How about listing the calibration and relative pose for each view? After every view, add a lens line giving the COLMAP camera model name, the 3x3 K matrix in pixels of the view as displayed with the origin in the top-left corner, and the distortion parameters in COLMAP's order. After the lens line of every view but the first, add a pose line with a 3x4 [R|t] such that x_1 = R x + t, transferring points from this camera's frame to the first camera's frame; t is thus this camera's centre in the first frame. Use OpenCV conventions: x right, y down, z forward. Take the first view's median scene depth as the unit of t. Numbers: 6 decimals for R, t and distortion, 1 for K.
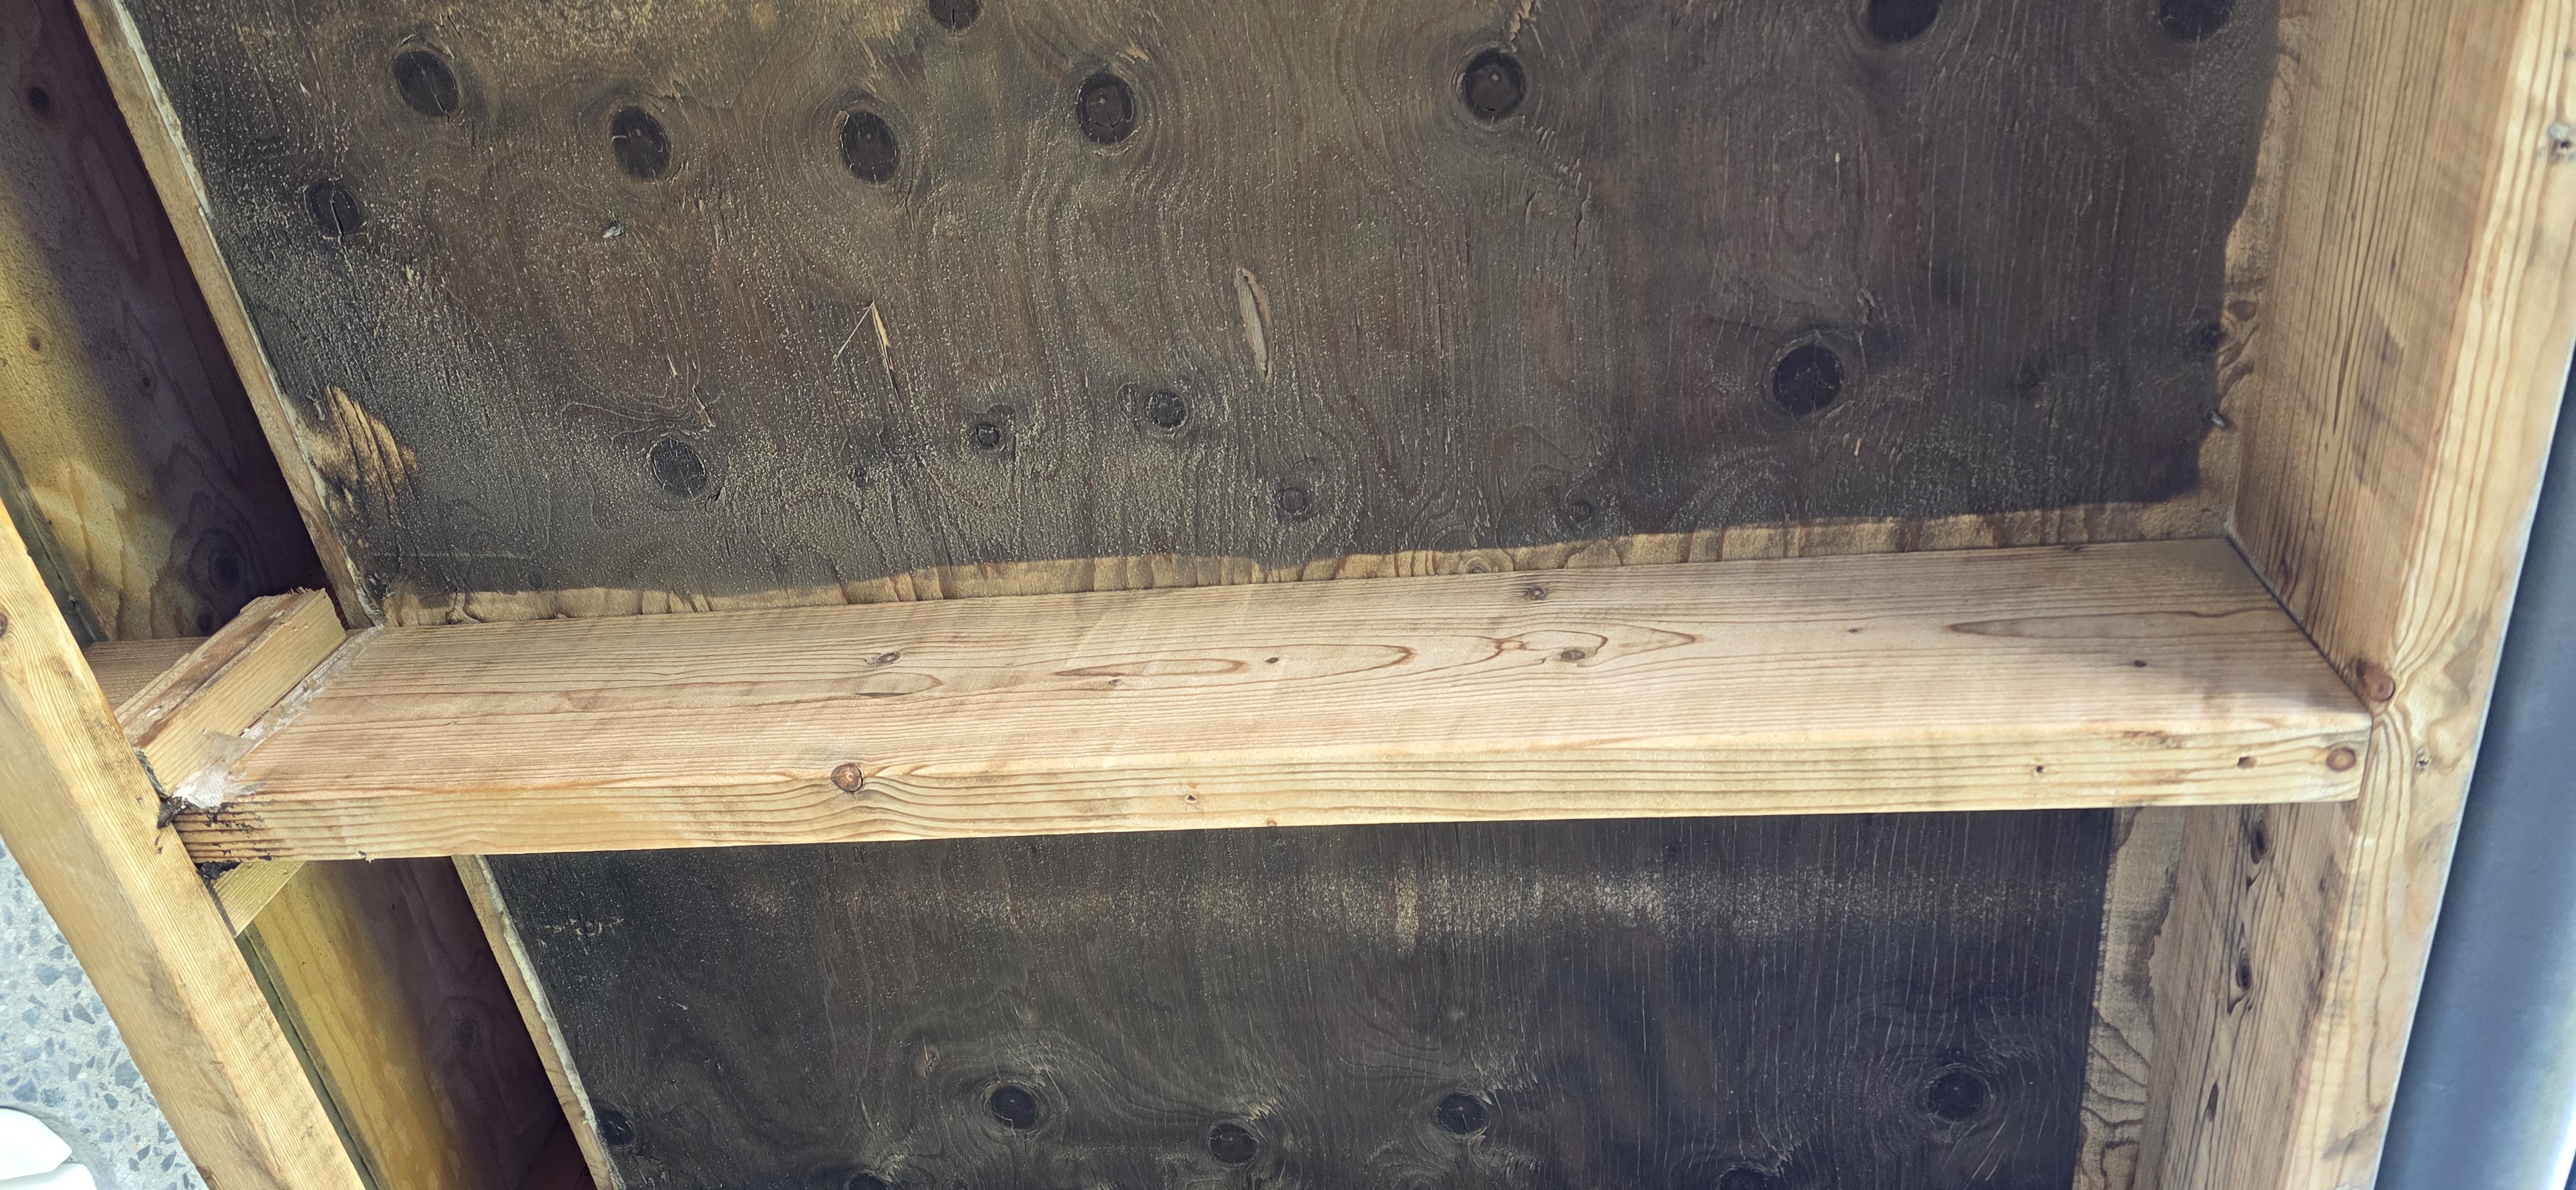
lens RADIAL K [[1765.5, 0, 1276.4], [0, 1765.5, 596.9], [0, 0, 1]] dist [0.025317, -0.002894]
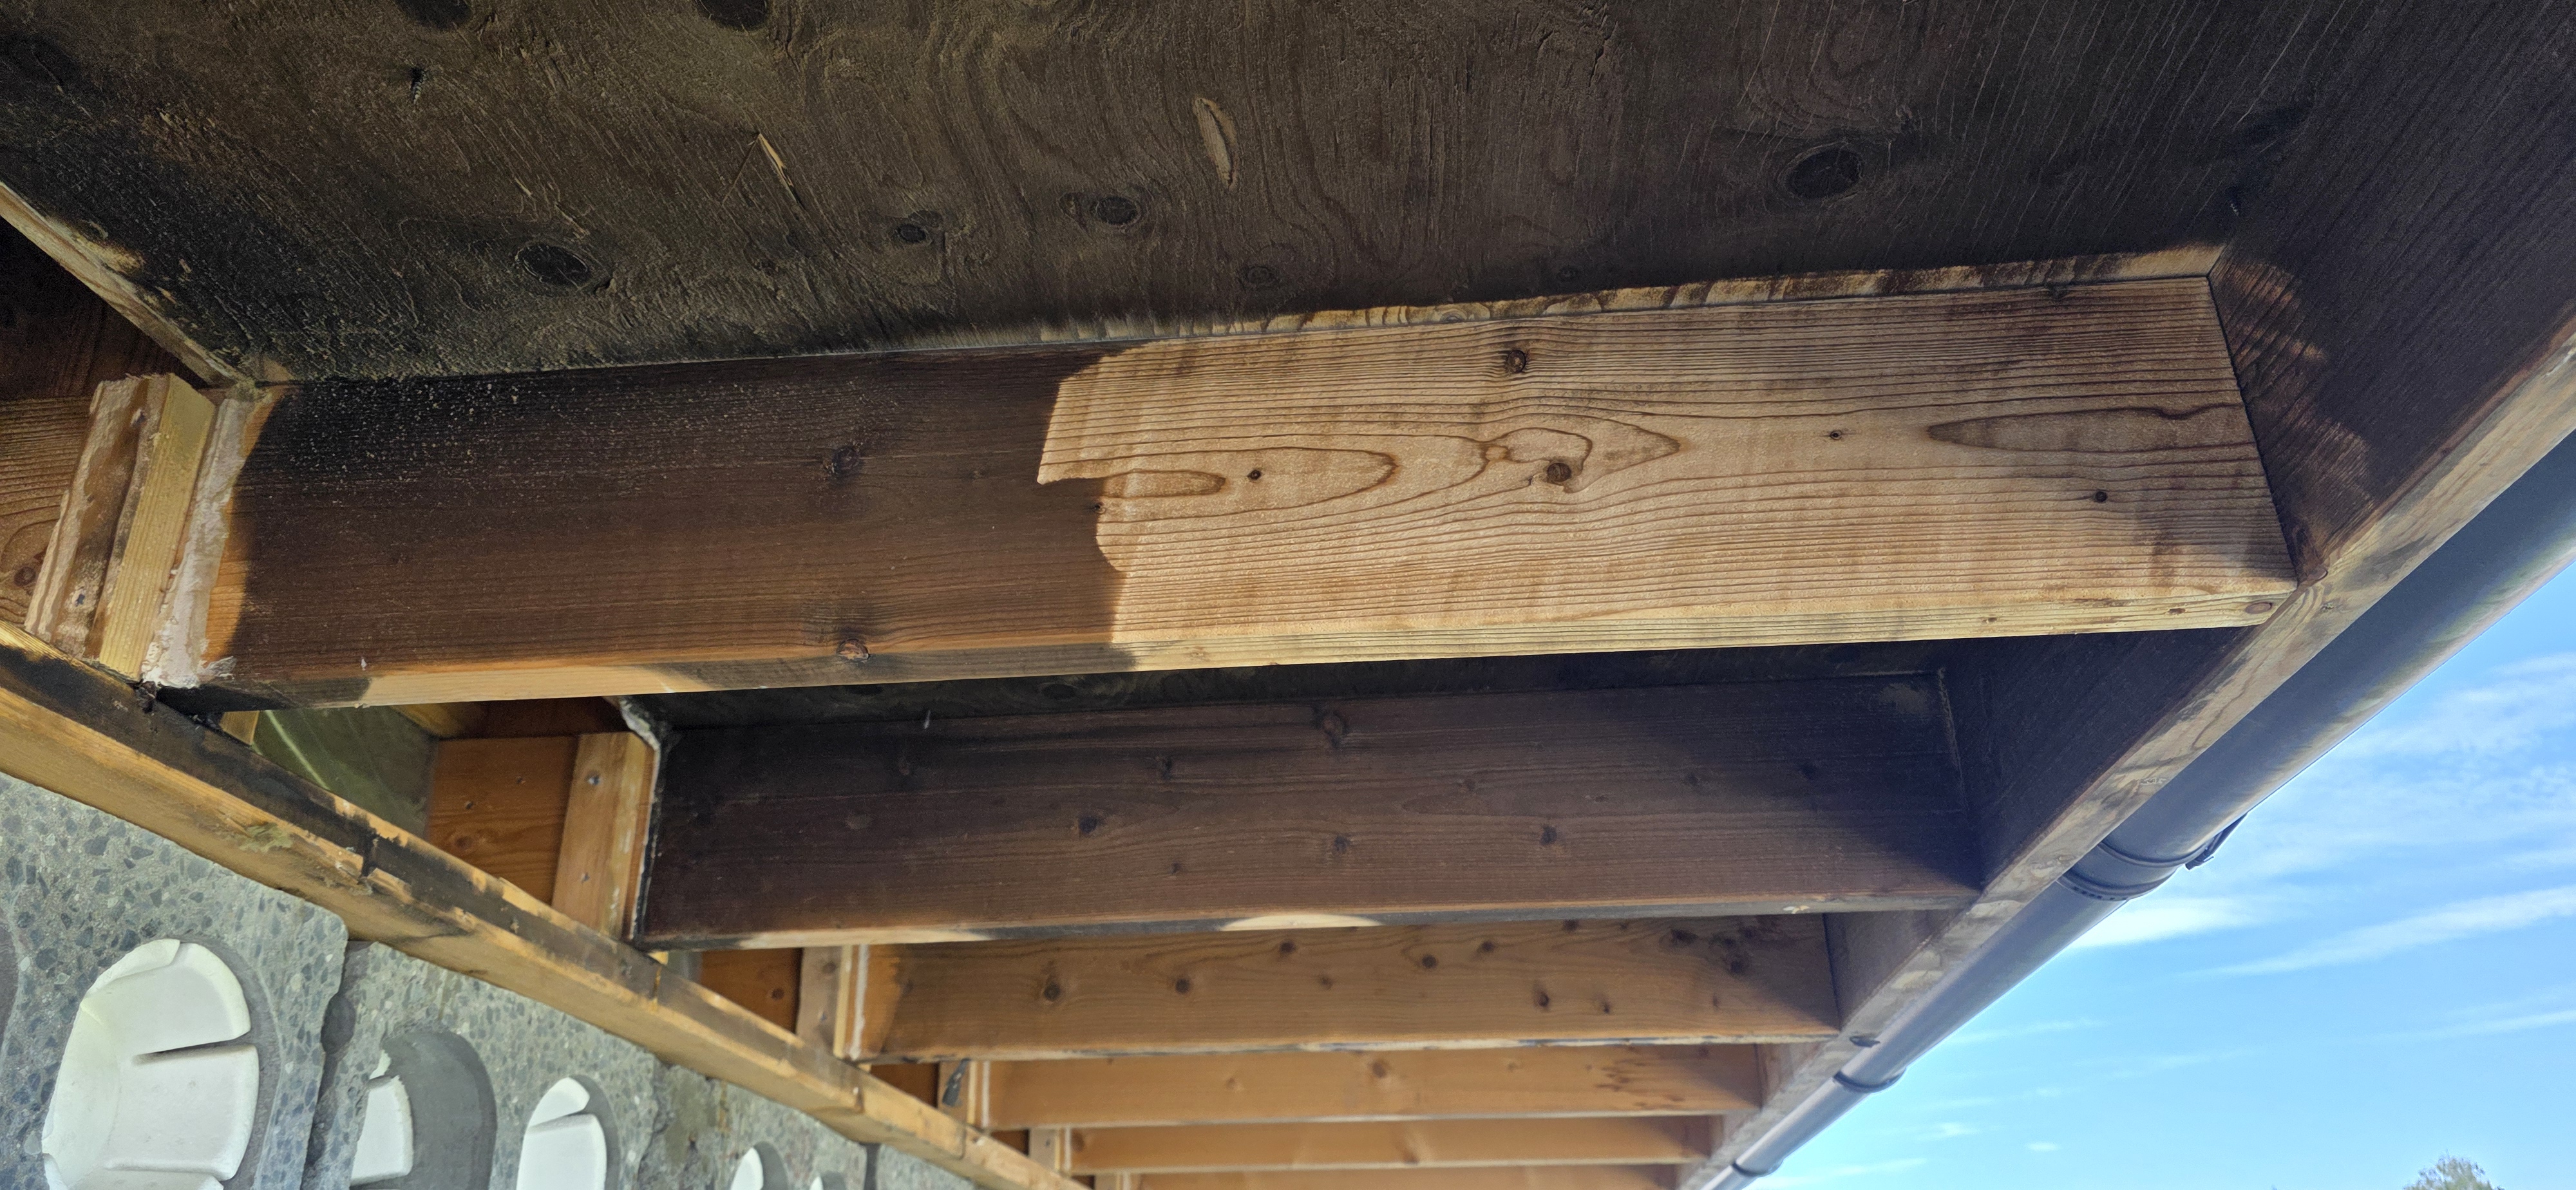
lens RADIAL K [[1754.6, 0, 1288.0], [0, 1754.6, 595.0], [0, 0, 1]] dist [0.003555, 0.000891]
pose [[0.991971, -0.095957, 0.082375, -0.070357], [0.029859, 0.810657, 0.584759, -0.479334], [-0.122890, -0.577604, 0.807014, 0.172922]]
